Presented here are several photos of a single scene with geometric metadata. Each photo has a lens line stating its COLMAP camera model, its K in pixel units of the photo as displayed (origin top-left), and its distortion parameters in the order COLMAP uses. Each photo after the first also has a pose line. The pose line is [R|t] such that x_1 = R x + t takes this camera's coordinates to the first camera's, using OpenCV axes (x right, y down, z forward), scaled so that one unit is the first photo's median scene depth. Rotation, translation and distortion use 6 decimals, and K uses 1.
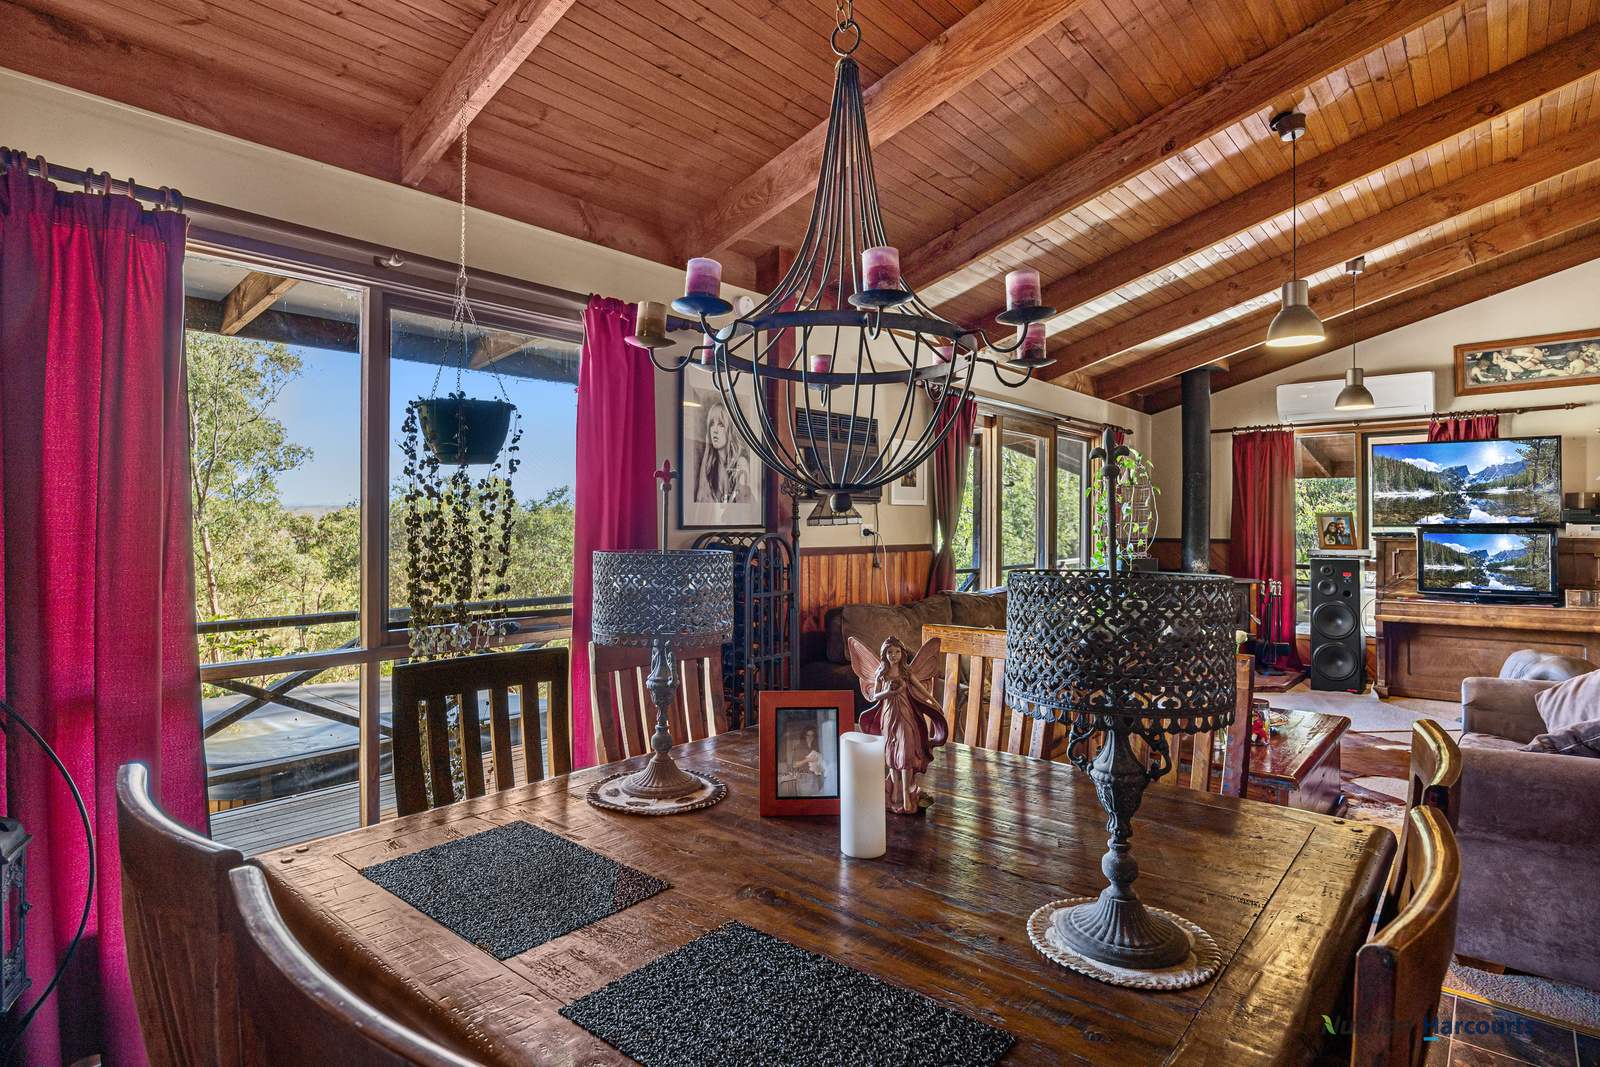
lens RADIAL K [[837.3, 0, 803.3], [0, 837.3, 524.1], [0, 0, 1]] dist [-0.002399, -0.000315]
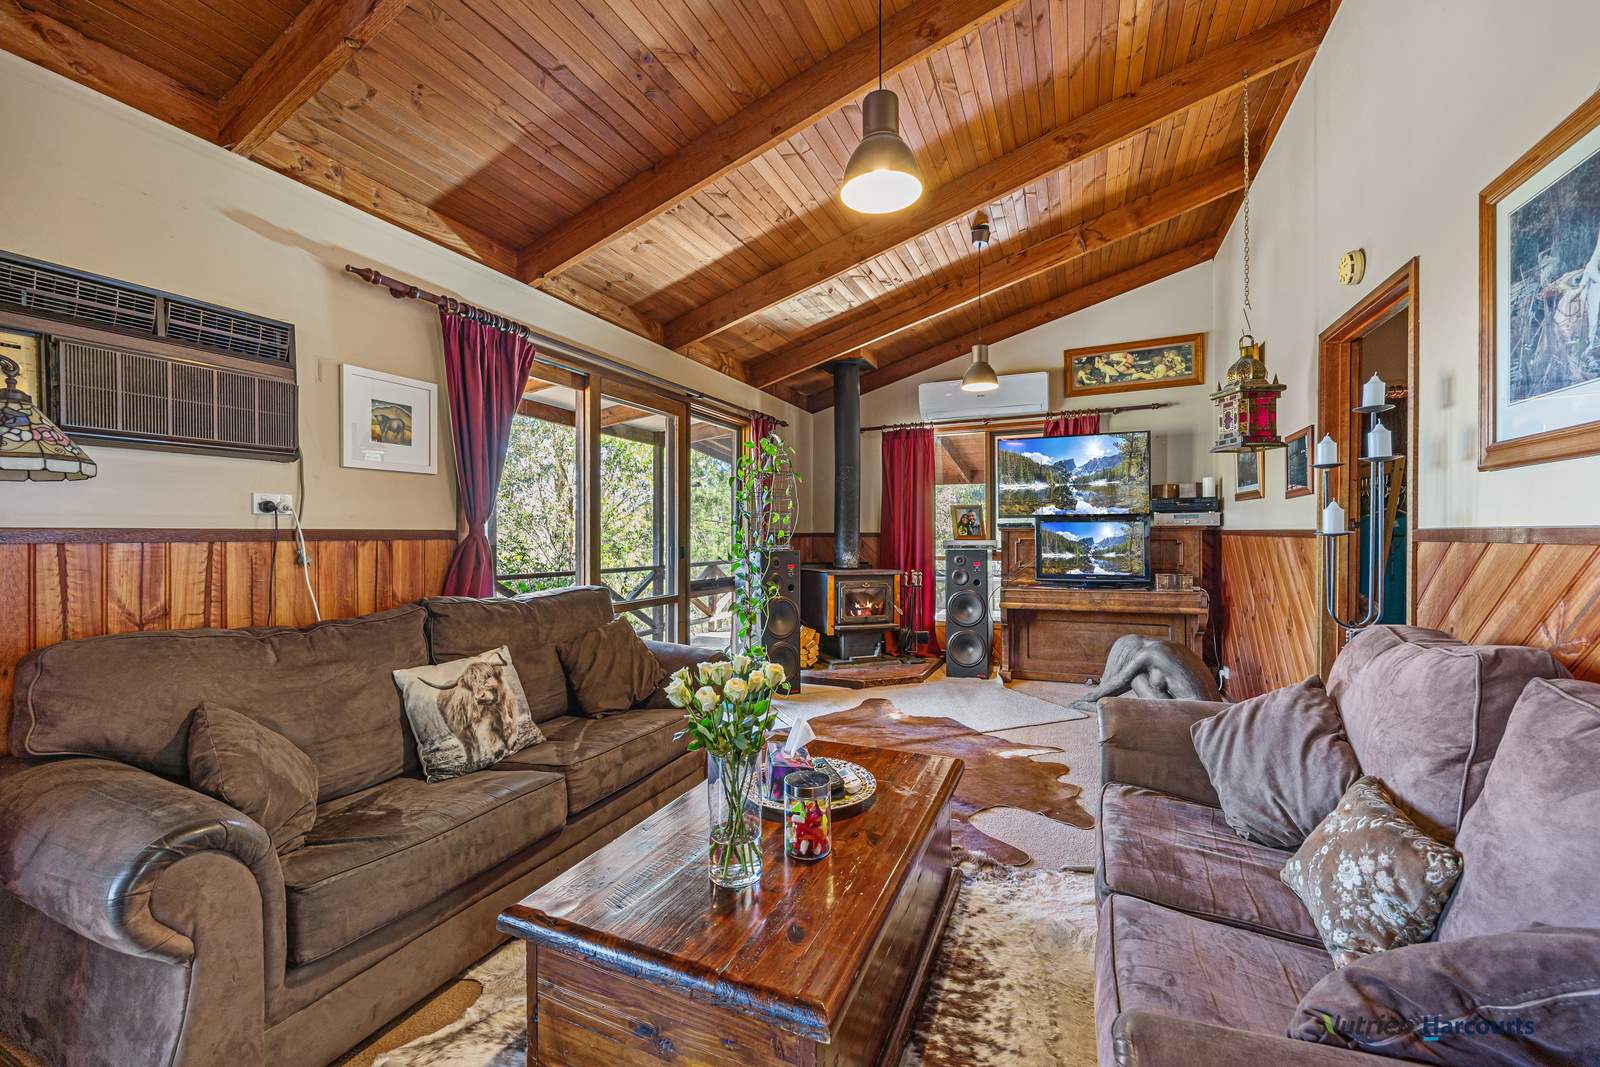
lens RADIAL K [[658.4, 0, 793.7], [0, 658.4, 543.5], [0, 0, 1]] dist [0.003329, 0.000270]
pose [[0.958439, -0.010115, 0.285120, 0.207123], [0.005635, 0.999848, 0.016528, 0.020764], [-0.285244, -0.014235, 0.958349, 0.292597]]
